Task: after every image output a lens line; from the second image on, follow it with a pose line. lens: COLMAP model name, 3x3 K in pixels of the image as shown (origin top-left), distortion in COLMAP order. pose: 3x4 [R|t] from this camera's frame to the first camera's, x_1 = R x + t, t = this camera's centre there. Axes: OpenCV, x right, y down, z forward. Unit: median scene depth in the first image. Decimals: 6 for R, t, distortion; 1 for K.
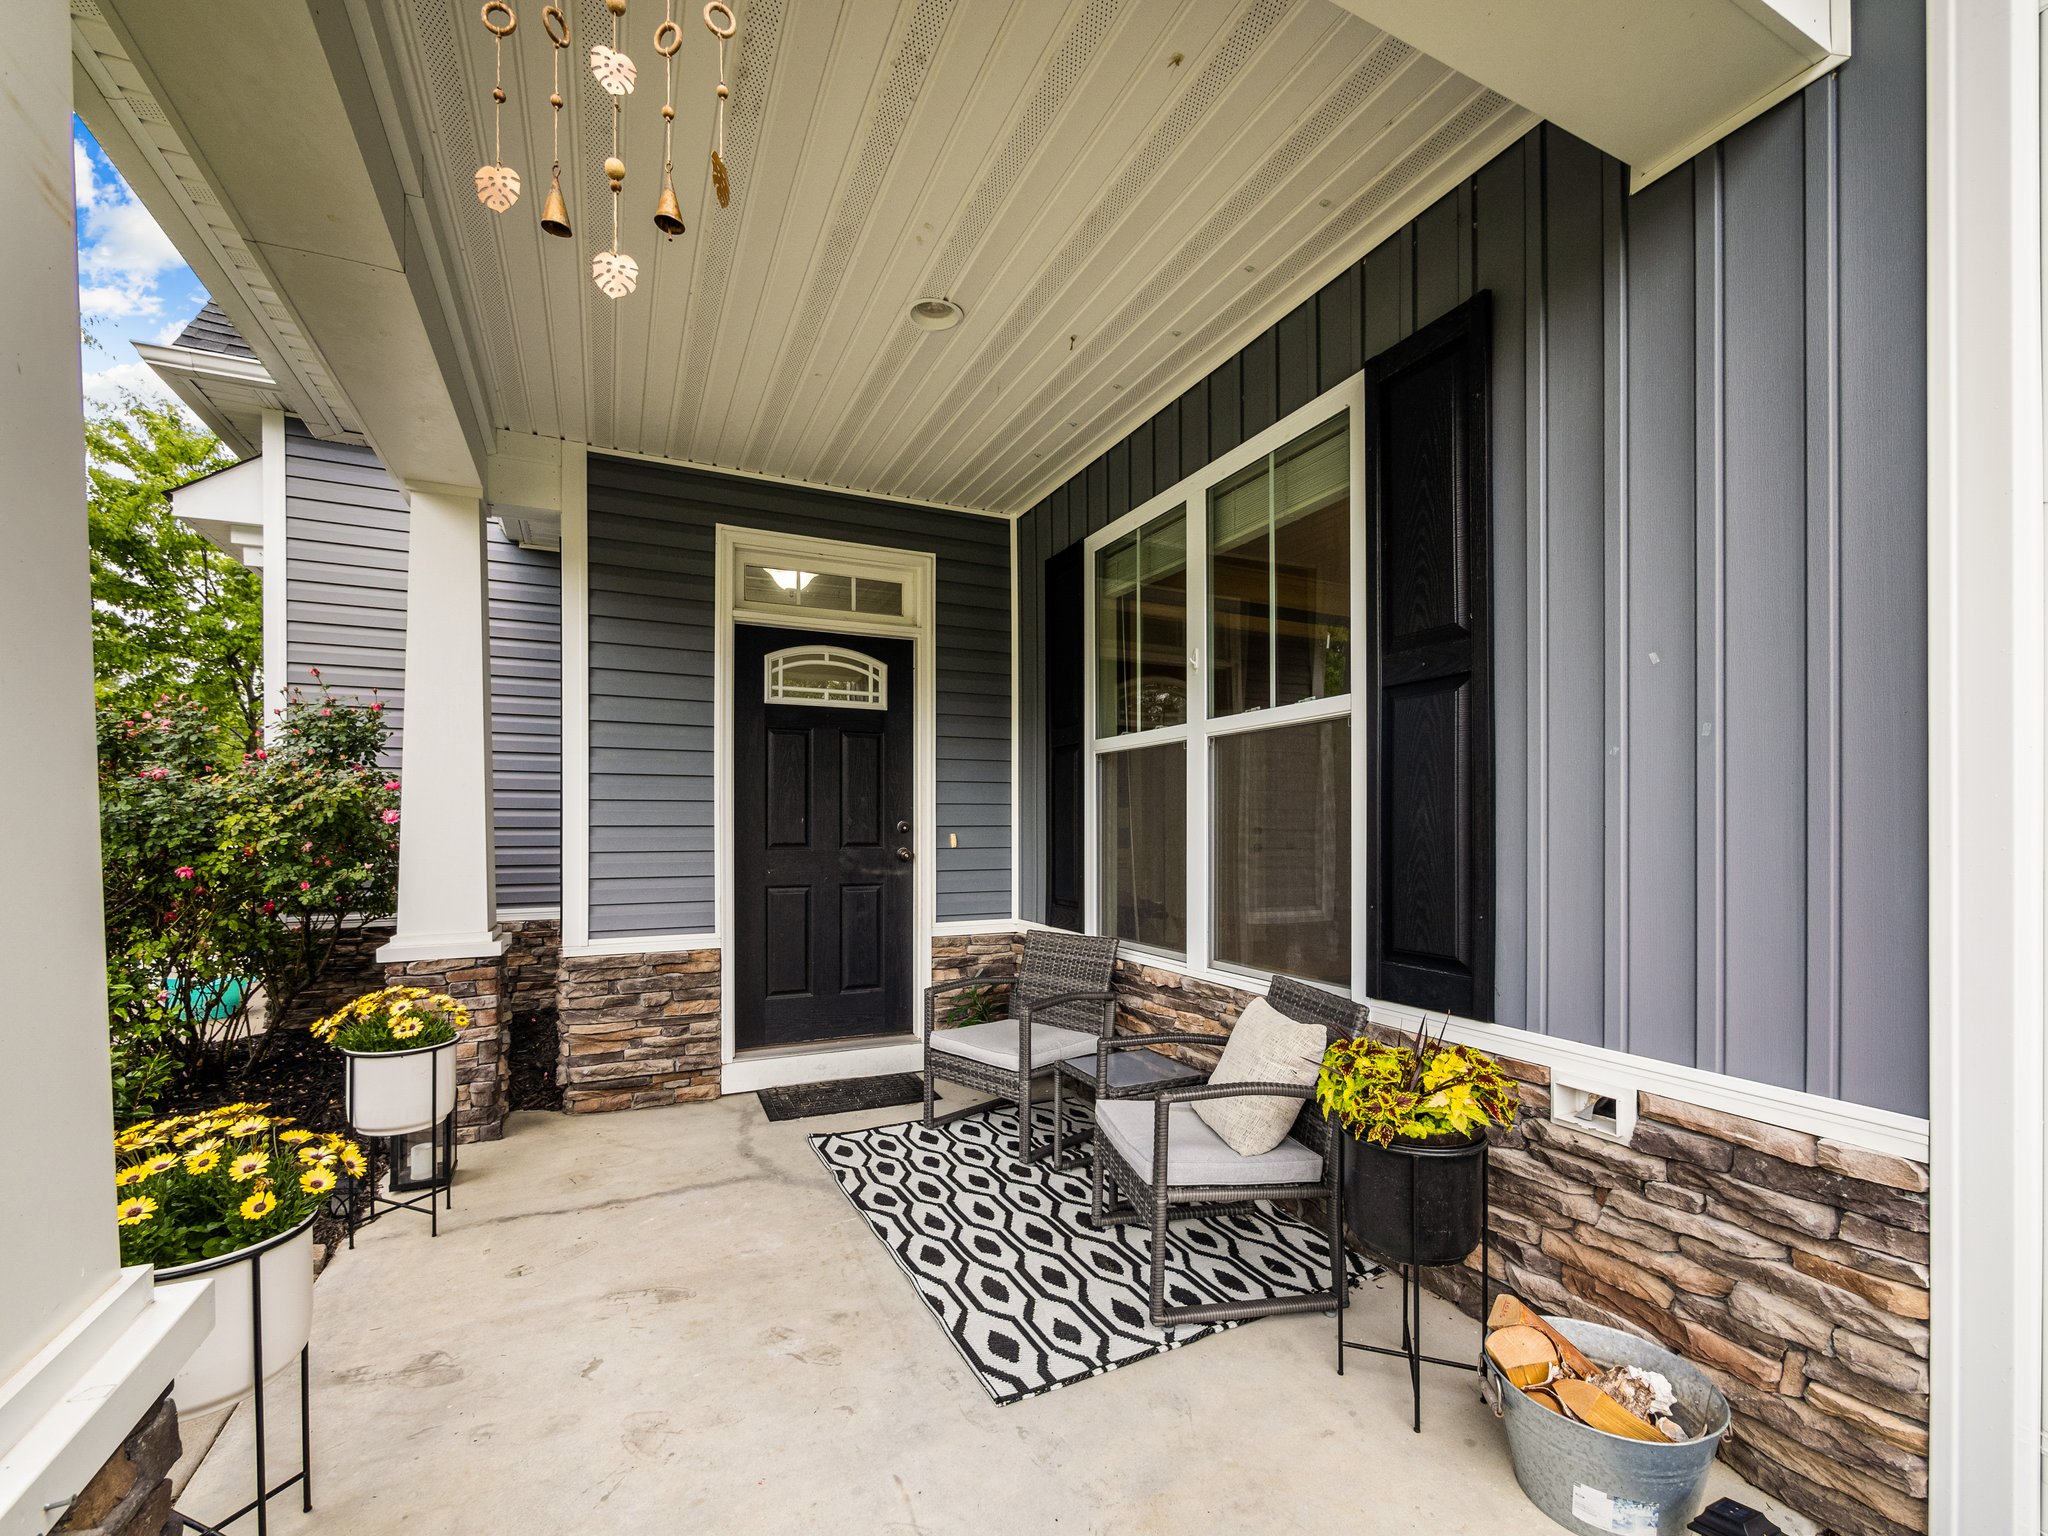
lens RADIAL K [[881.3, 0, 1030.0], [0, 881.3, 823.9], [0, 0, 1]] dist [-0.000543, 0.000015]
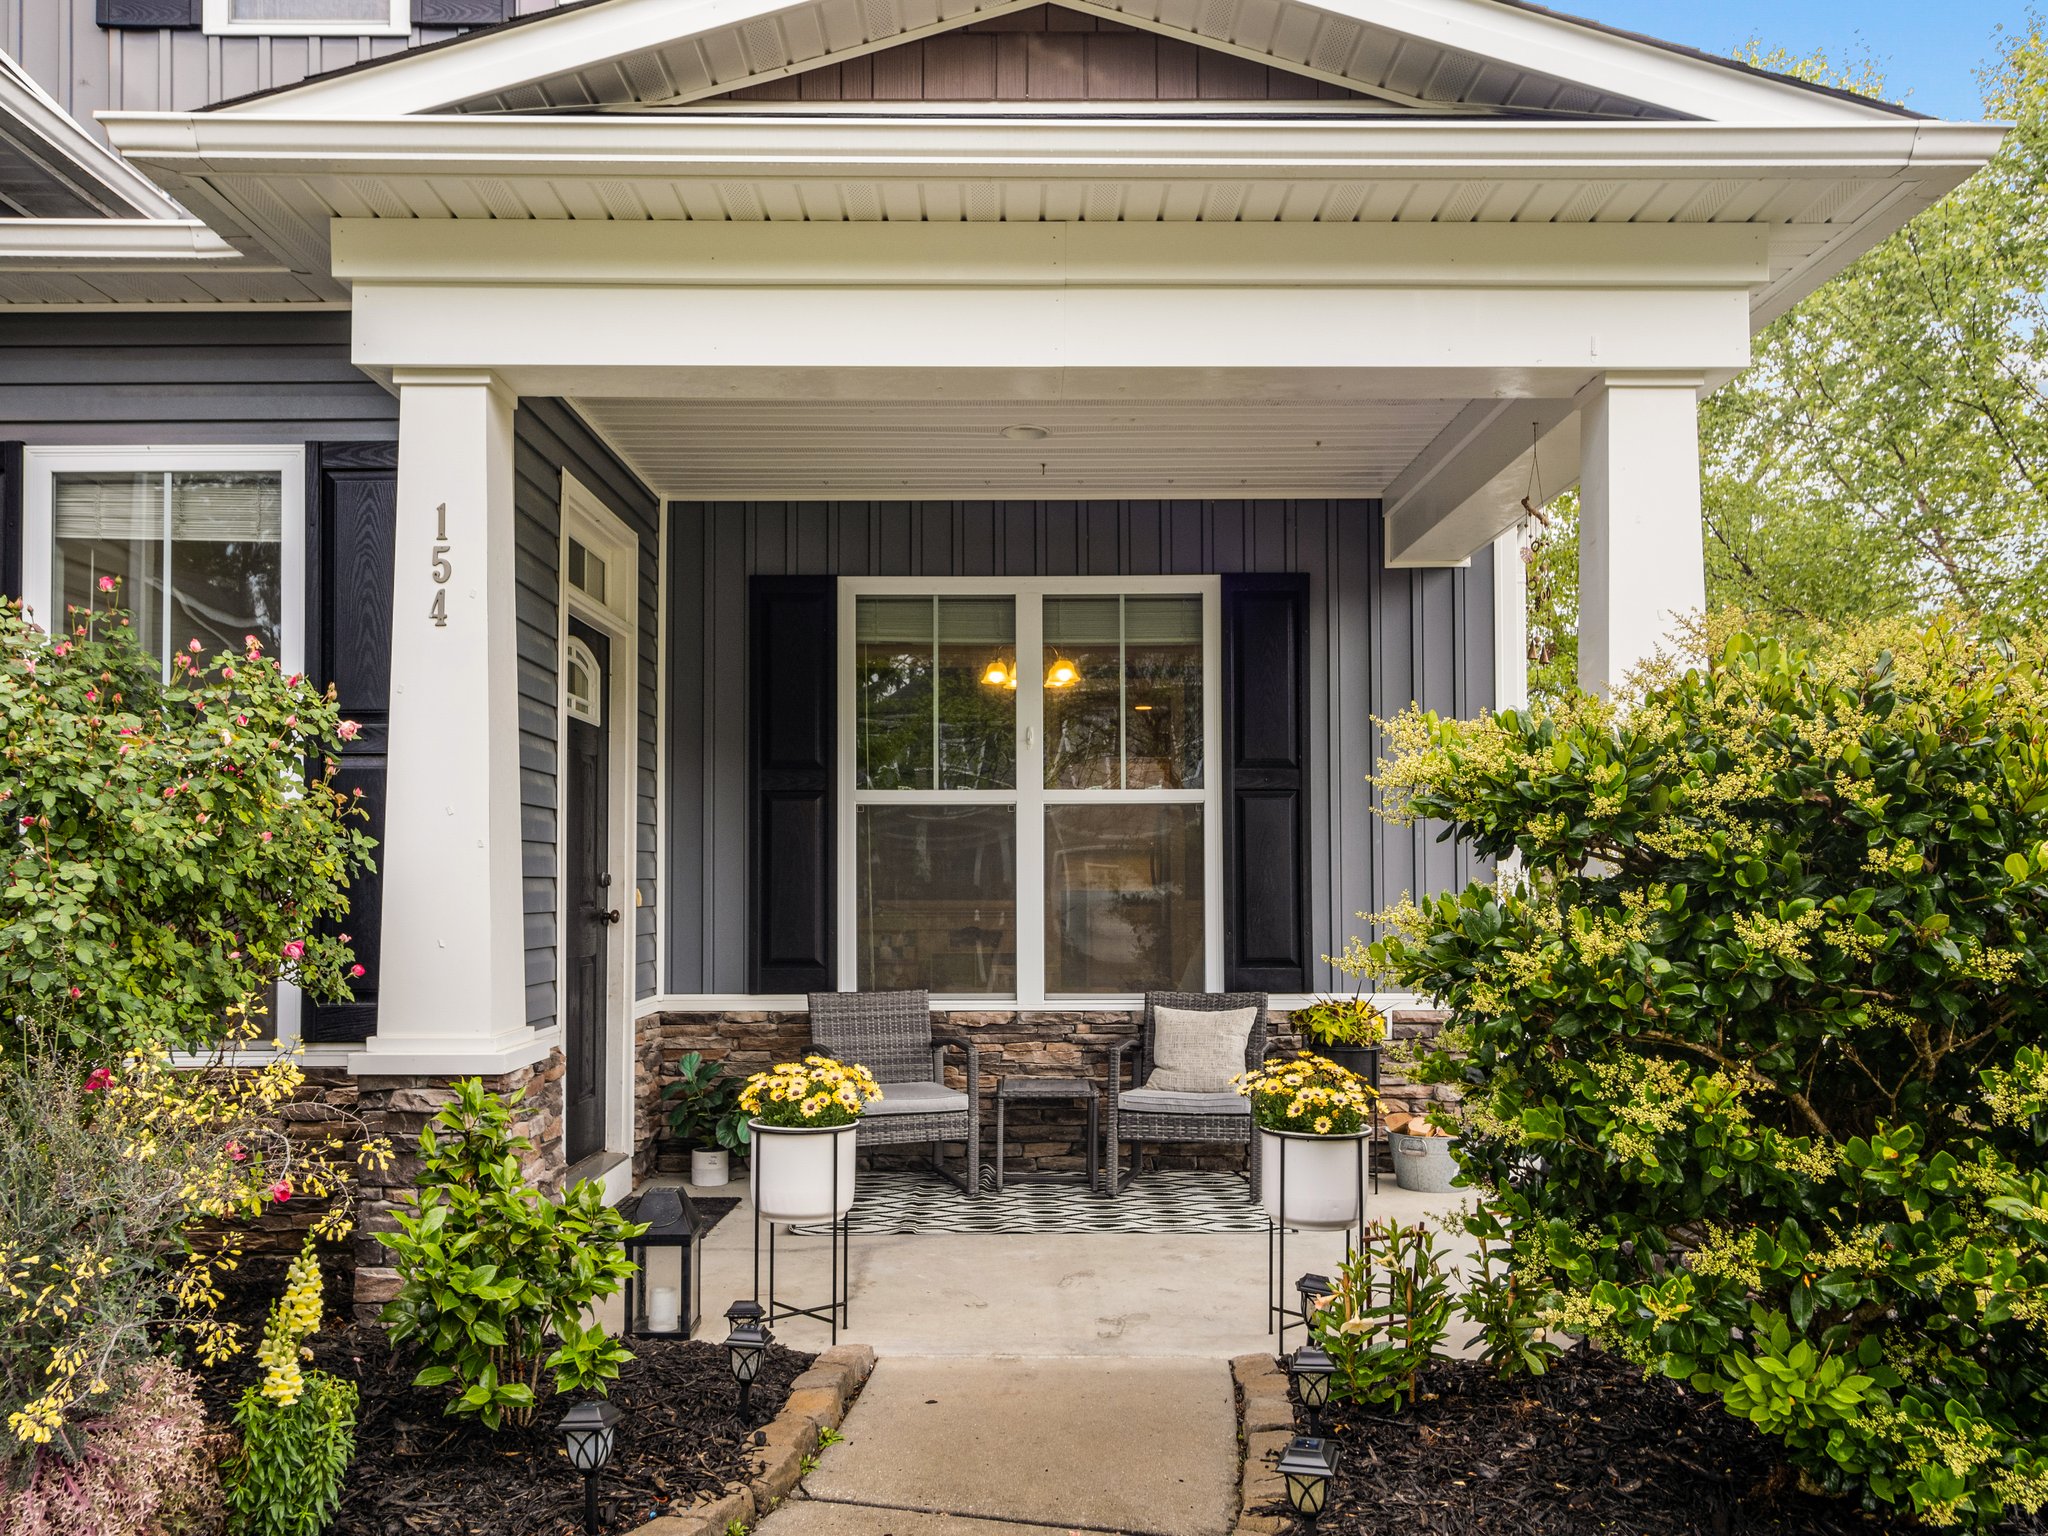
lens RADIAL K [[1644.6, 0, 1020.3], [0, 1644.6, 817.7], [0, 0, 1]] dist [0.007460, -0.003612]
pose [[0.428786, 0.037425, 0.902631, -1.727649], [-0.003233, 0.999199, -0.039894, 0.007348], [-0.903400, 0.014188, 0.428563, 0.082589]]
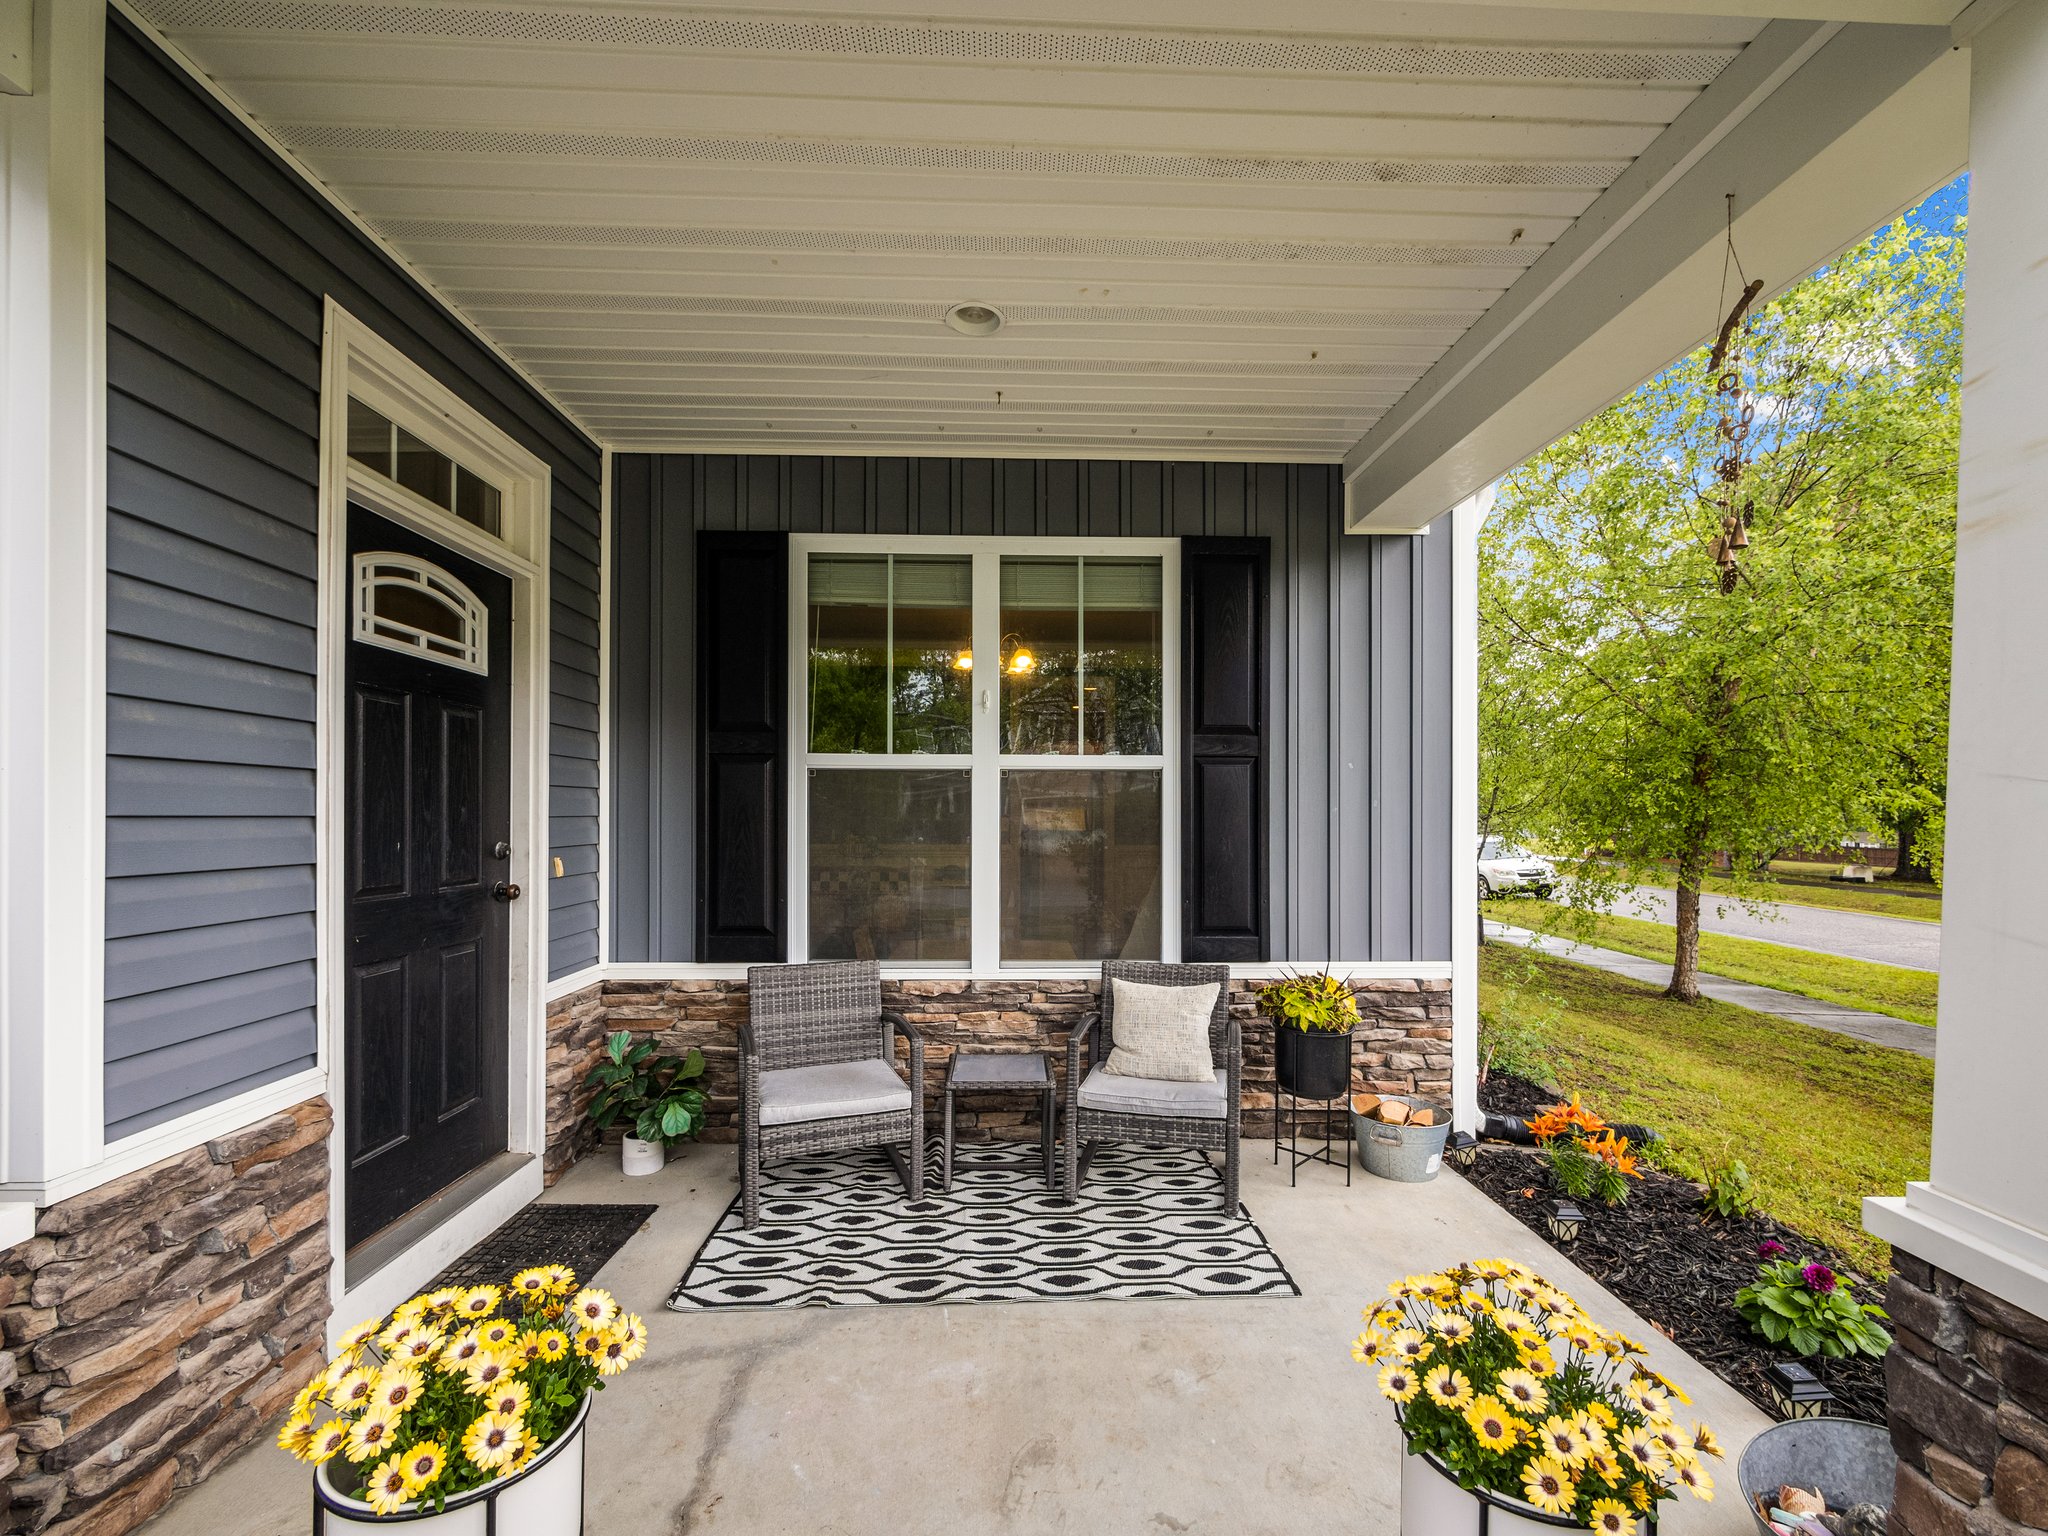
lens RADIAL K [[881.2, 0, 1029.0], [0, 881.2, 809.5], [0, 0, 1]] dist [-0.003110, -0.000234]
pose [[0.401223, 0.008665, 0.915939, -0.811521], [-0.008112, 0.999950, -0.005906, -0.037401], [-0.915944, -0.005060, 0.401273, 0.480626]]
